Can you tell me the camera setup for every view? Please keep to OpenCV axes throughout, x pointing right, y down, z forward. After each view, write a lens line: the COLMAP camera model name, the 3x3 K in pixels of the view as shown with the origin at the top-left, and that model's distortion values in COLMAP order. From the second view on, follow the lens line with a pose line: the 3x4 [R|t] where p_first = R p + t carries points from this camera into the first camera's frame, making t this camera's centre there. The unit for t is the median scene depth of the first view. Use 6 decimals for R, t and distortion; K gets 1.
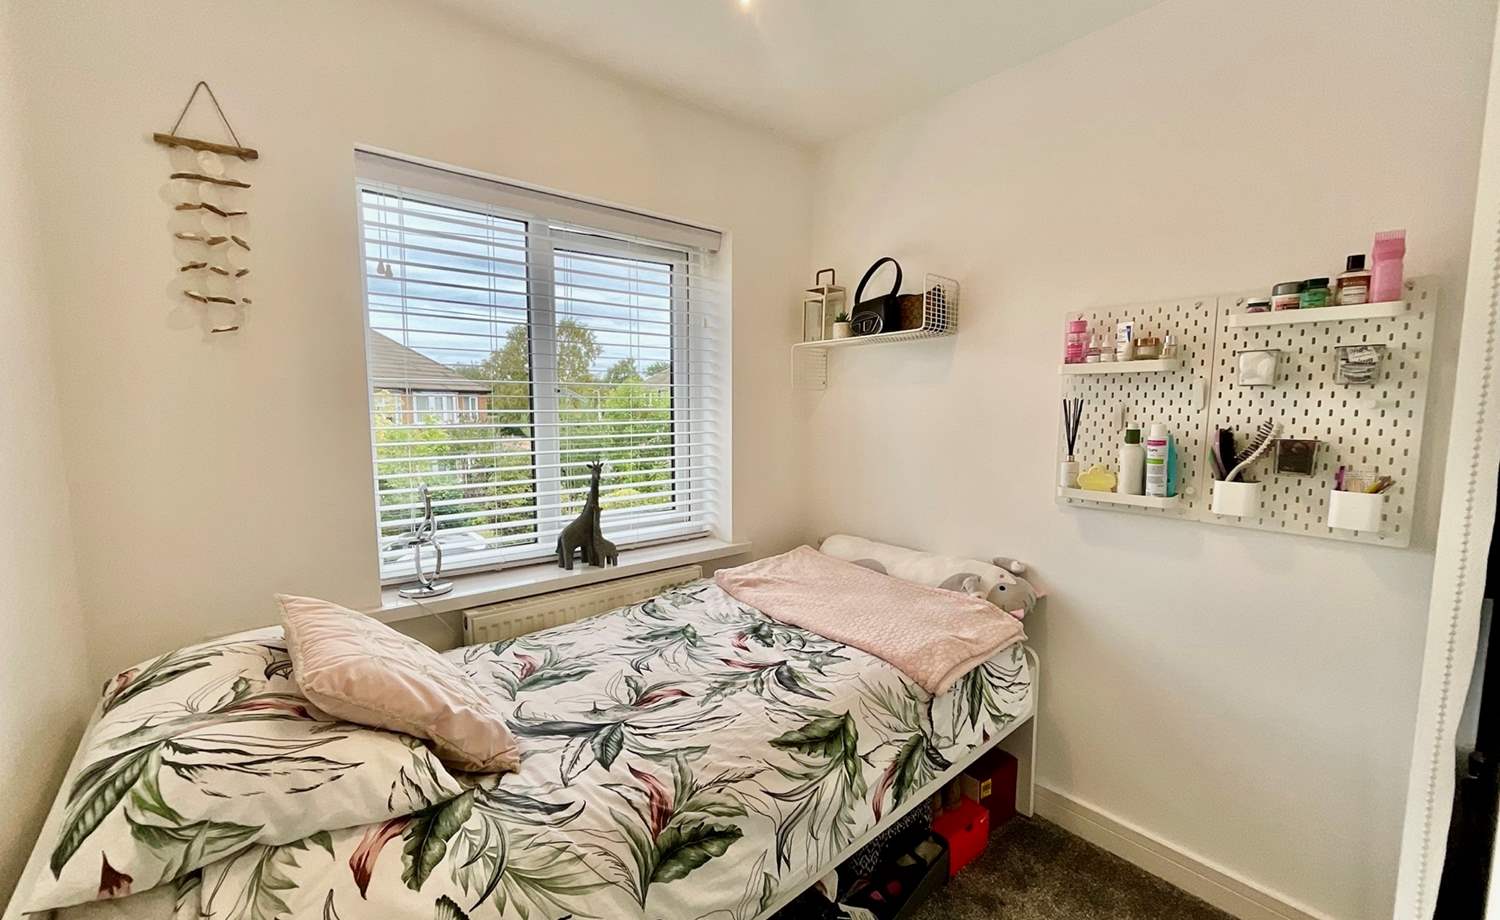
lens RADIAL K [[609.5, 0, 751.8], [0, 609.5, 464.1], [0, 0, 1]] dist [0.000285, 0.000632]
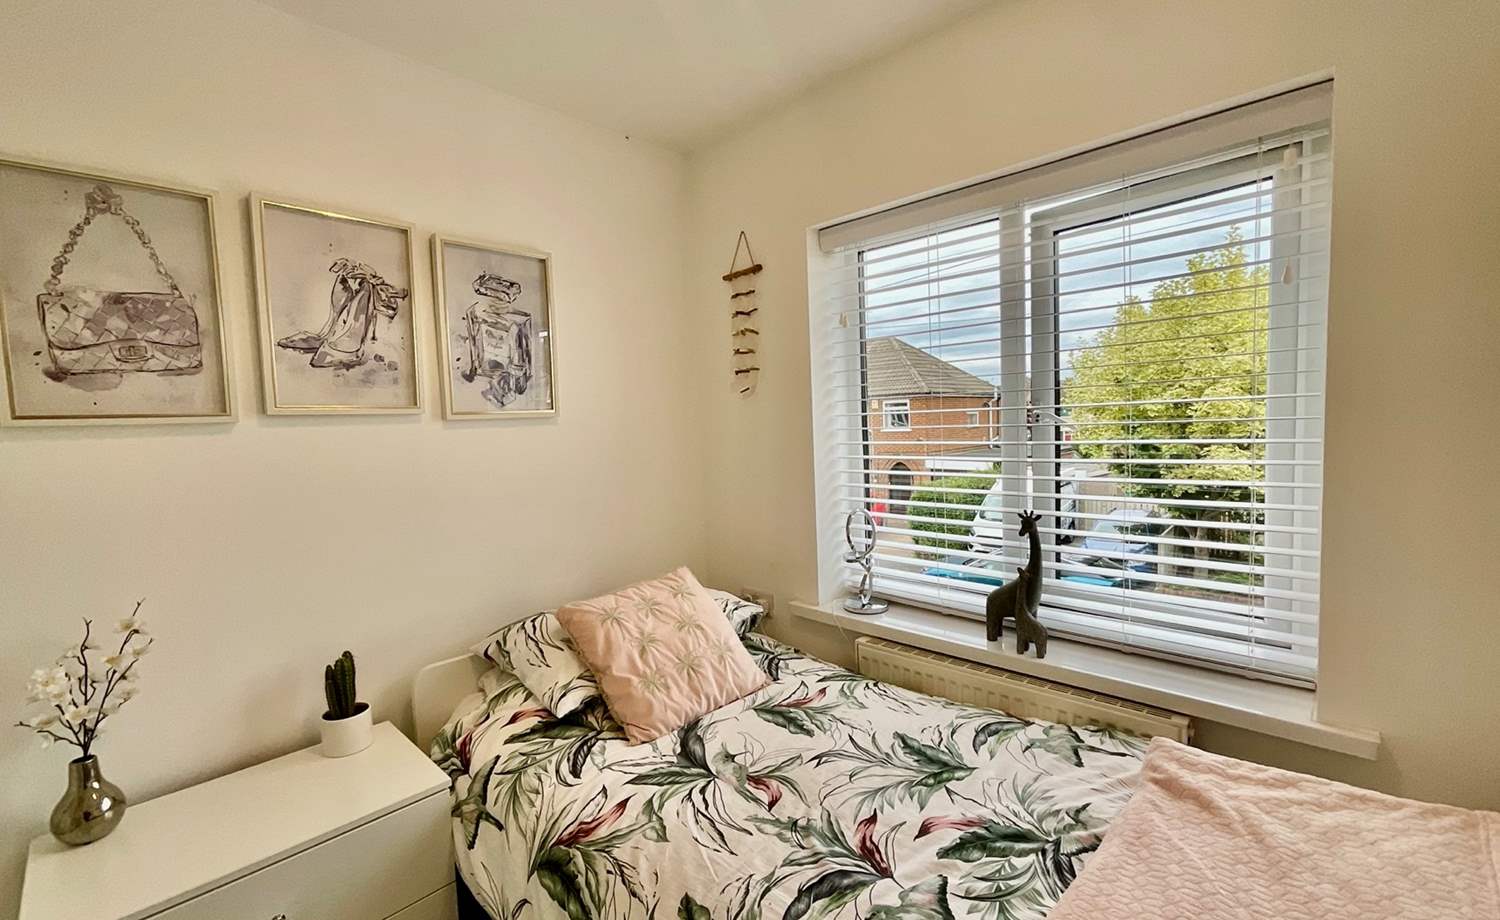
lens RADIAL K [[642.2, 0, 750.0], [0, 642.2, 460.0], [0, 0, 1]] dist [0.002104, 0.000530]
pose [[0.092802, 0.059968, -0.993877, 0.677552], [-0.058484, 0.996790, 0.054683, -0.124435], [0.993965, 0.053051, 0.096011, 0.798805]]
